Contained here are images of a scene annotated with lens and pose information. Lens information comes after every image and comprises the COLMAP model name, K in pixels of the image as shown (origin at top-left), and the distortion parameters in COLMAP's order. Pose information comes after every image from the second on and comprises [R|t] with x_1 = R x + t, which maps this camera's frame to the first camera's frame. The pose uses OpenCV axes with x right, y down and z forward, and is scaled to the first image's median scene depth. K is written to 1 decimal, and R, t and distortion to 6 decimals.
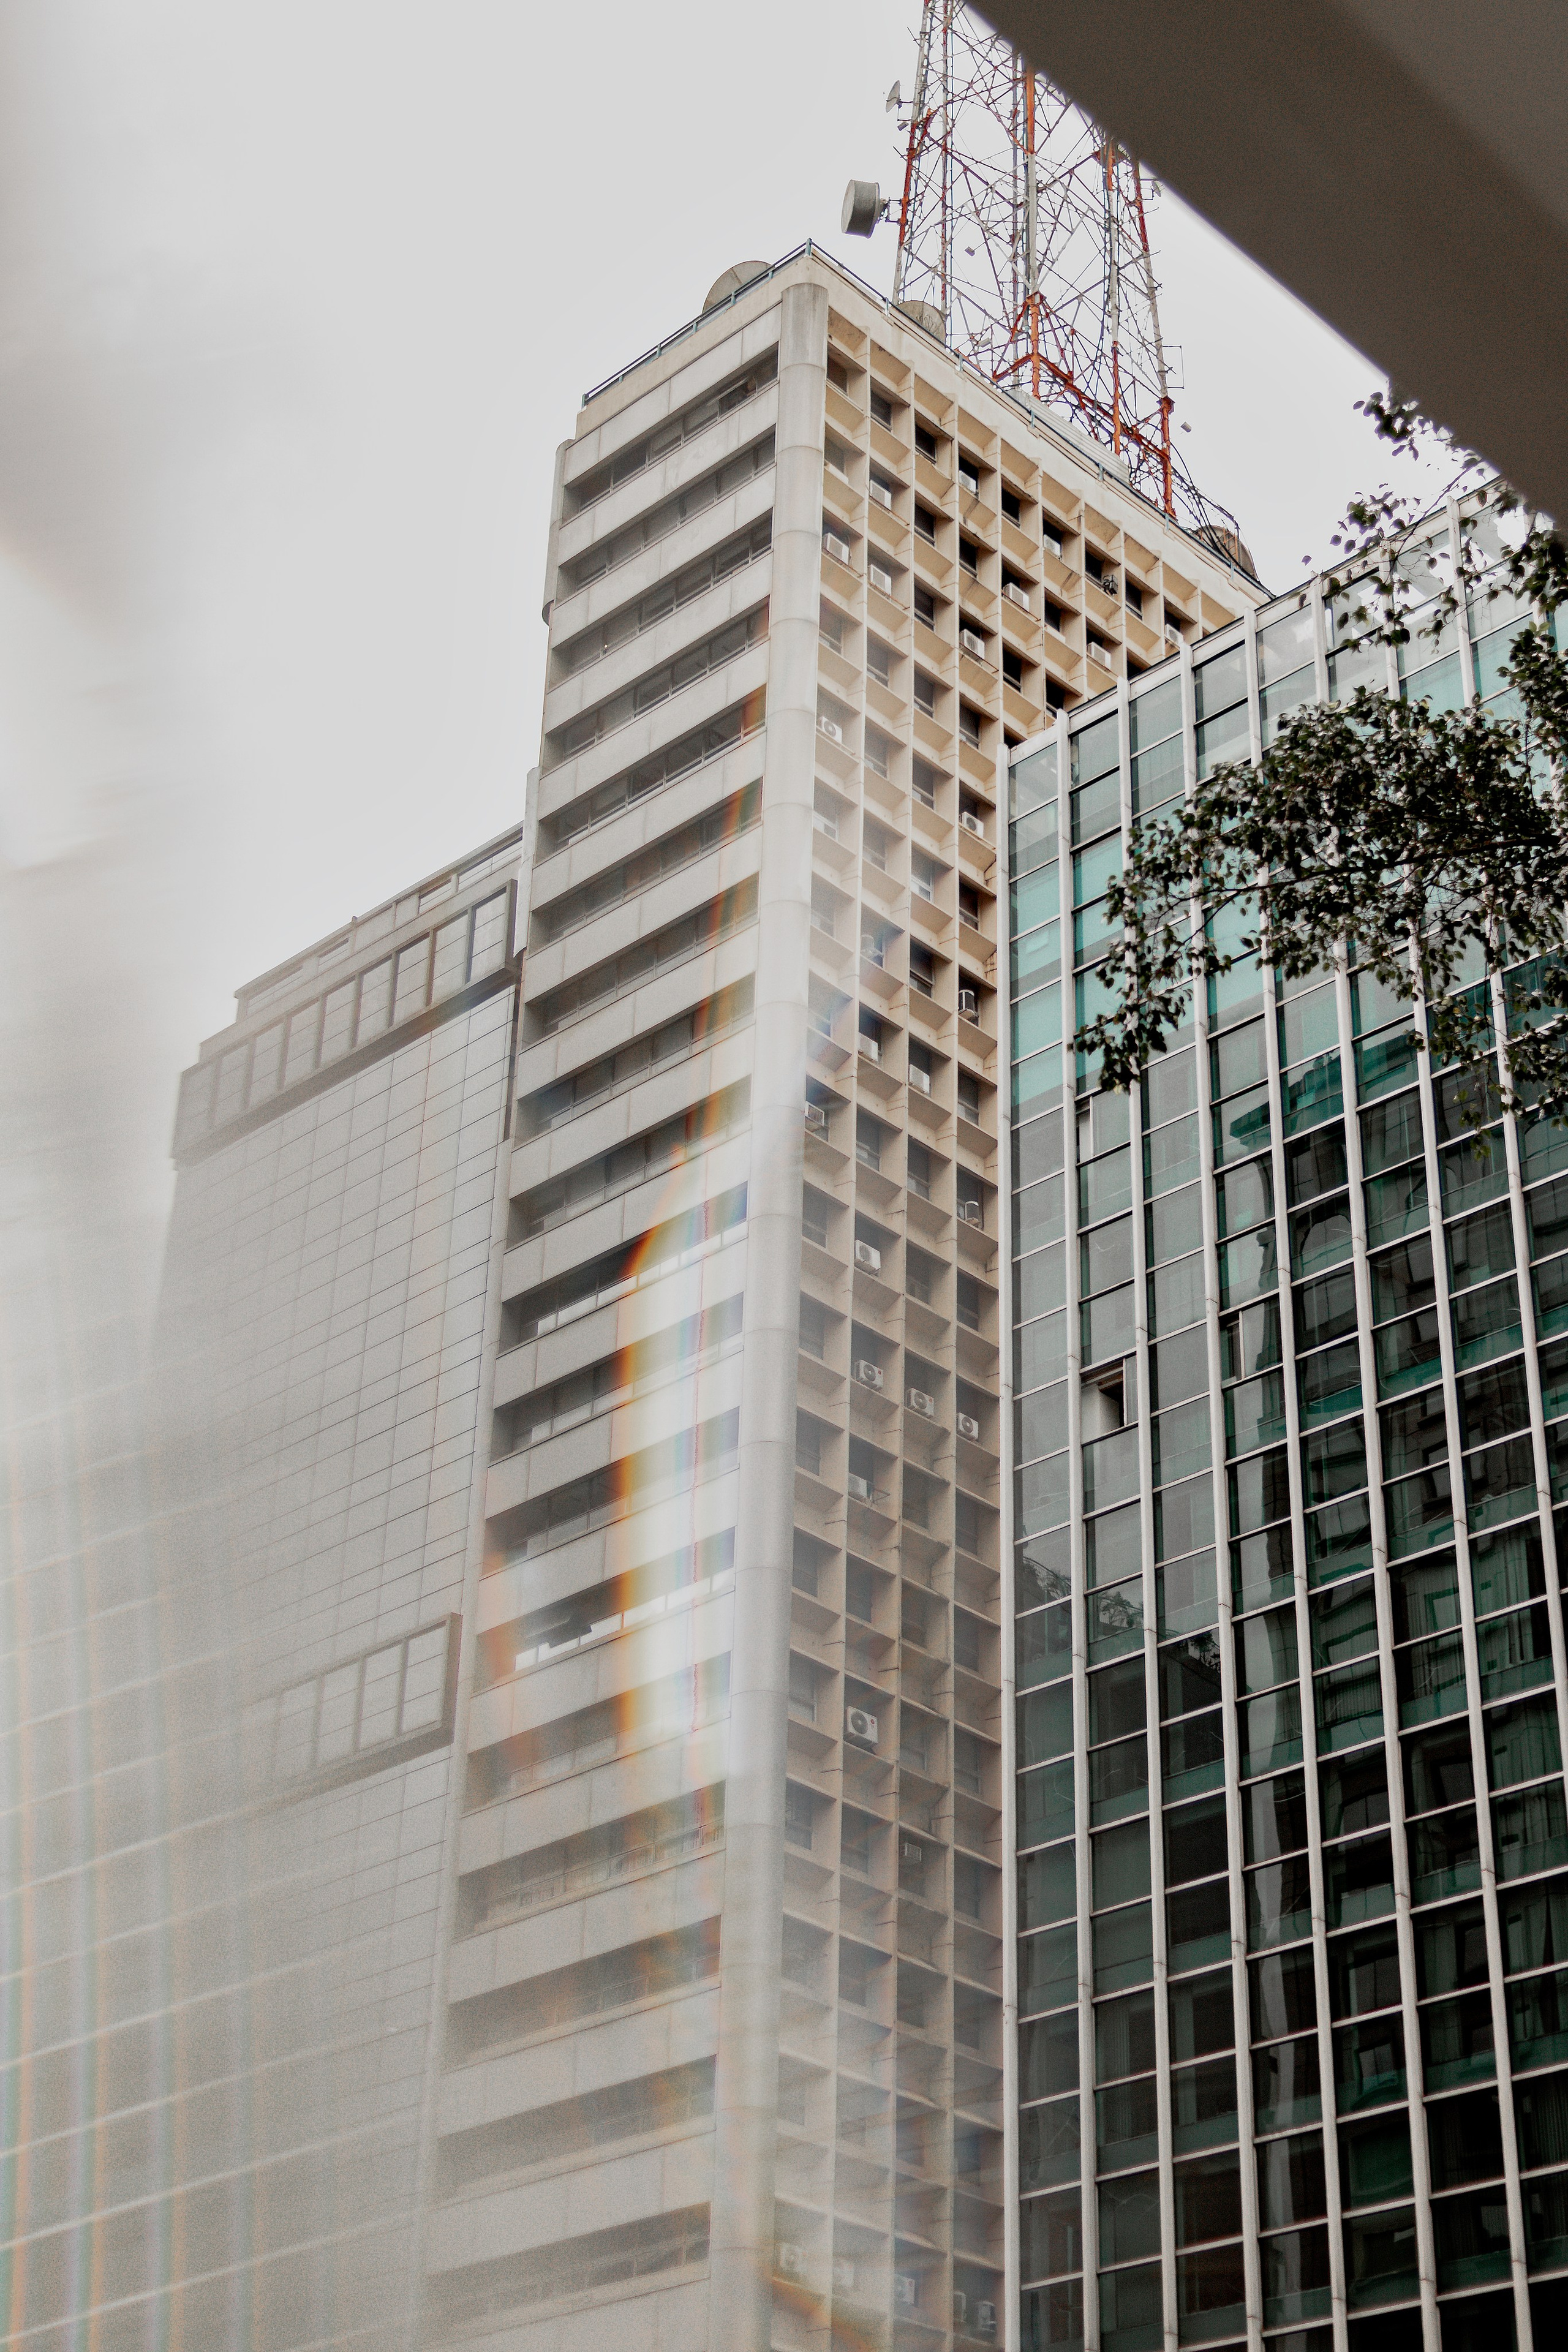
lens RADIAL K [[3737.8, 0, 817.8], [0, 3737.8, 1169.4], [0, 0, 1]] dist [-0.001798, 0.069766]
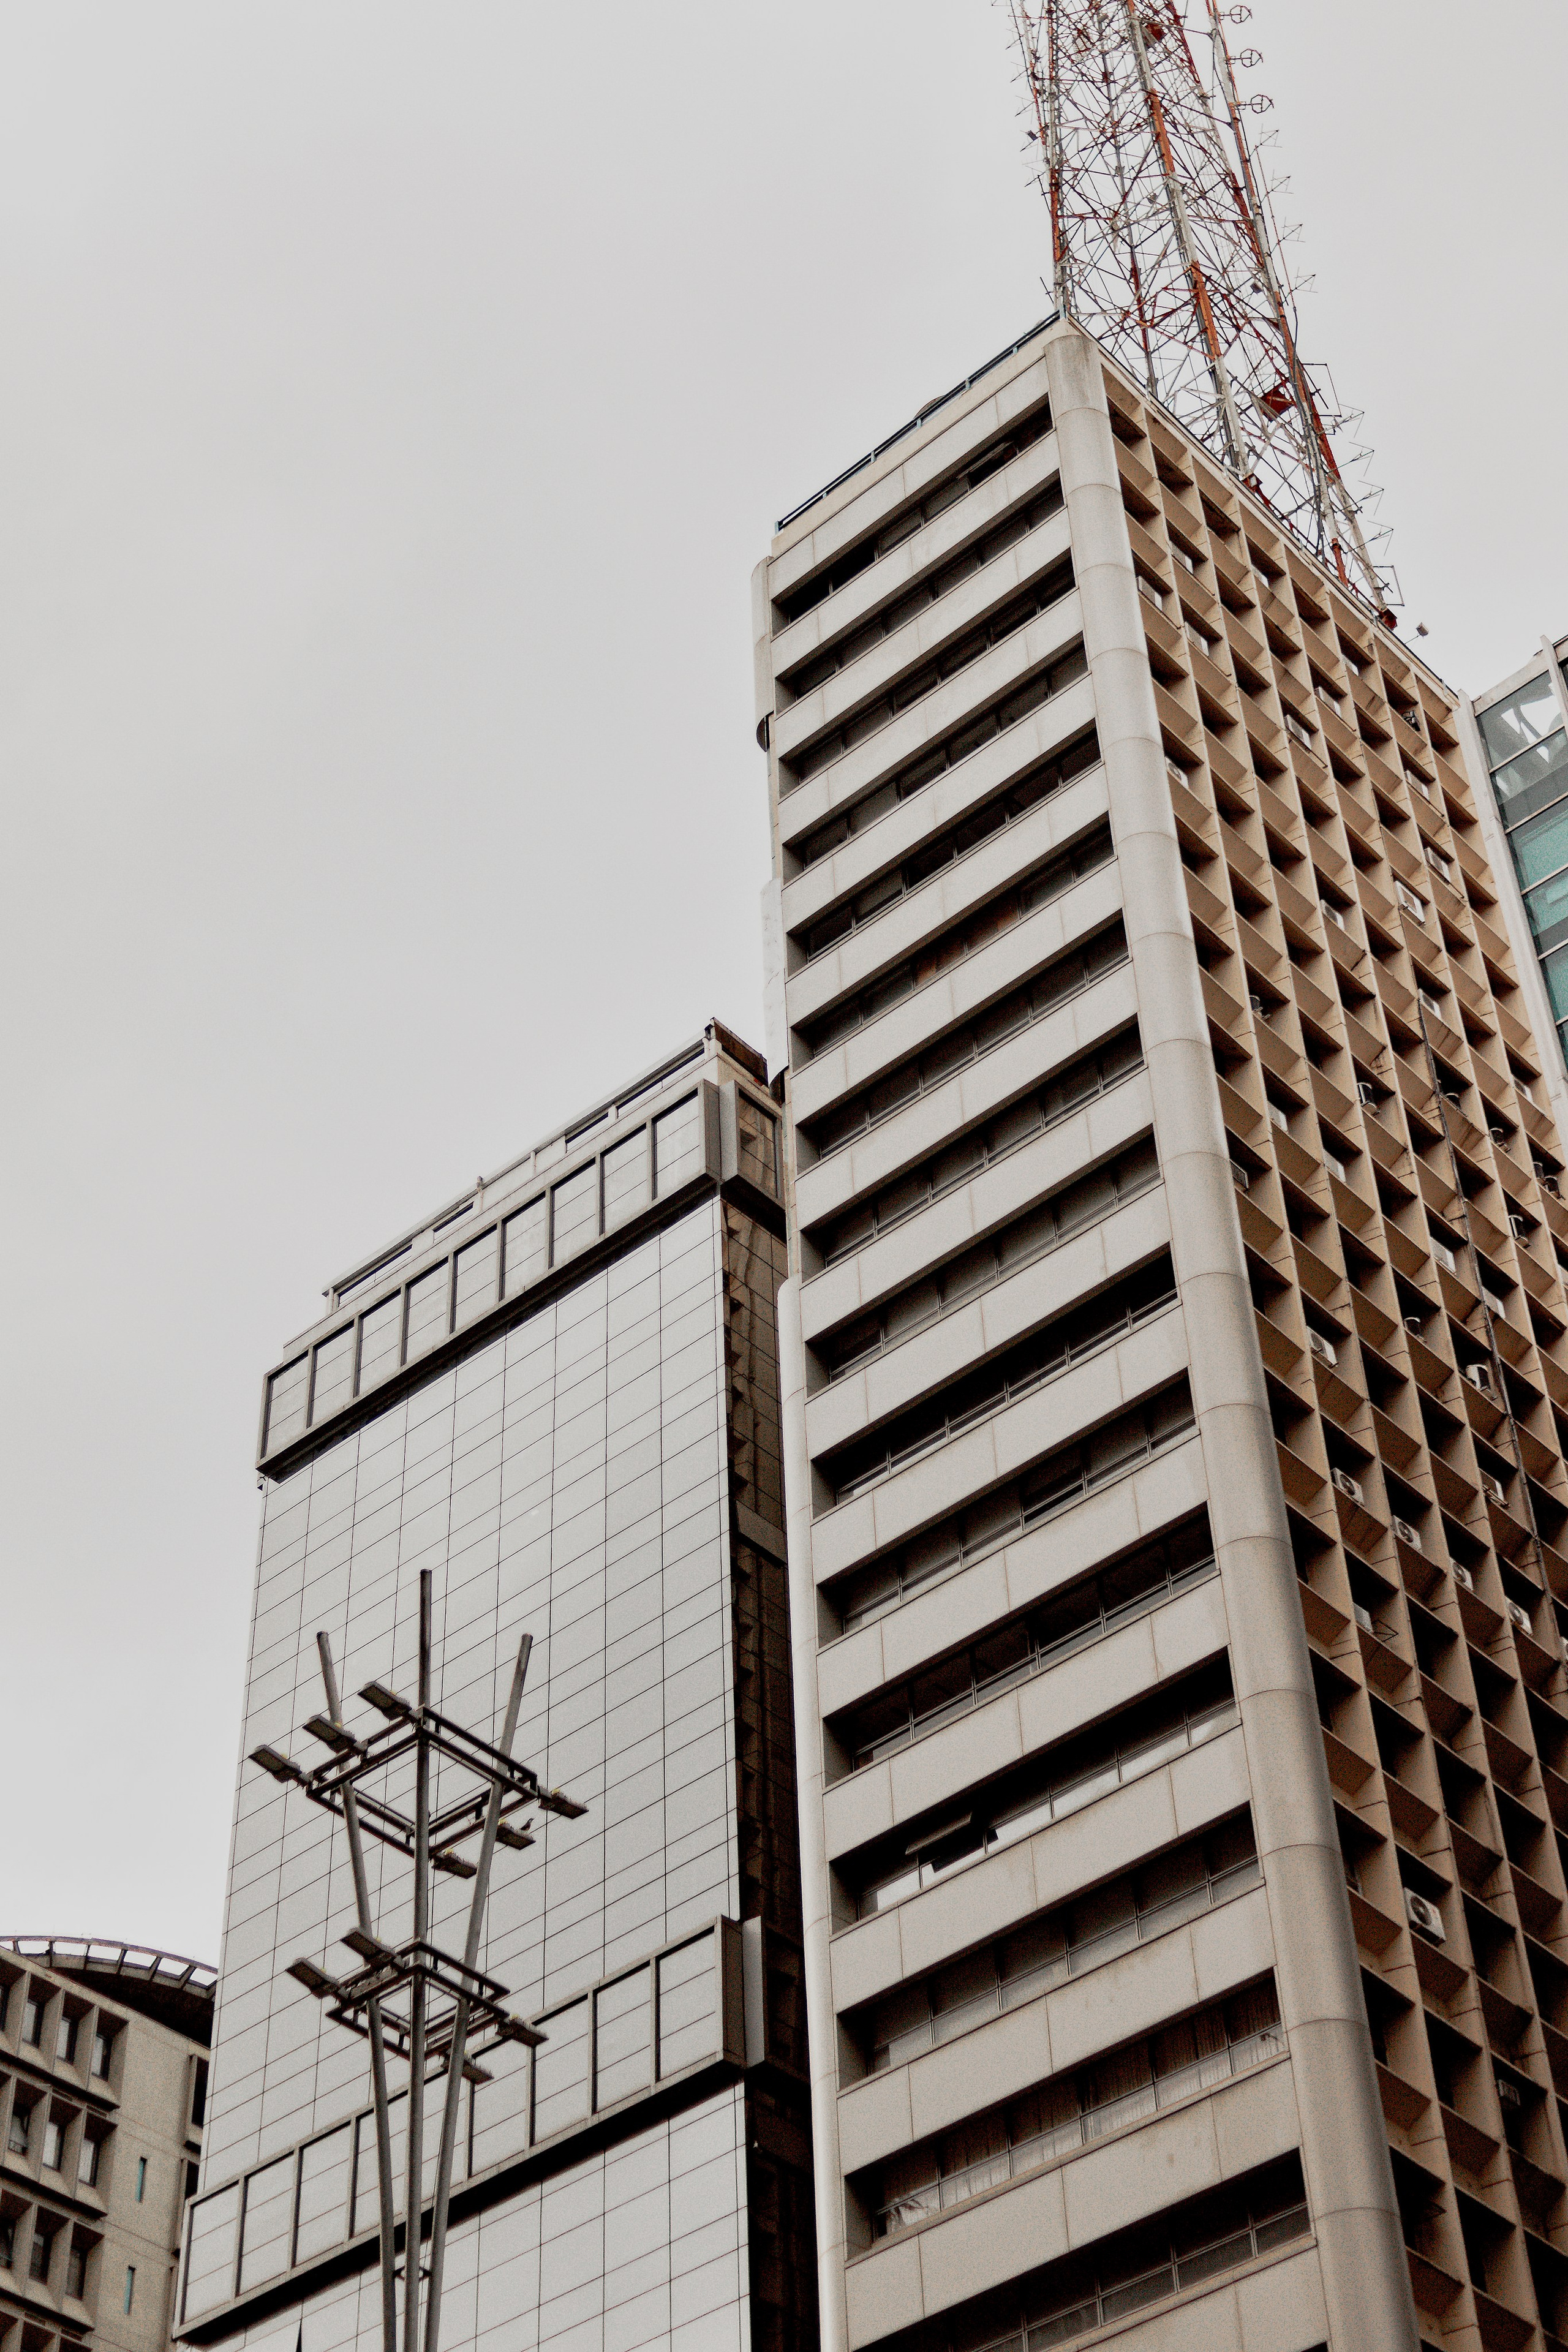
lens RADIAL K [[3737.8, 0, 817.8], [0, 3737.8, 1169.4], [0, 0, 1]] dist [-0.001798, 0.069766]
pose [[0.997450, -0.014929, 0.069795, -0.121198], [0.030283, 0.974020, -0.224429, 0.133208], [-0.064631, 0.225970, 0.971988, 0.221719]]
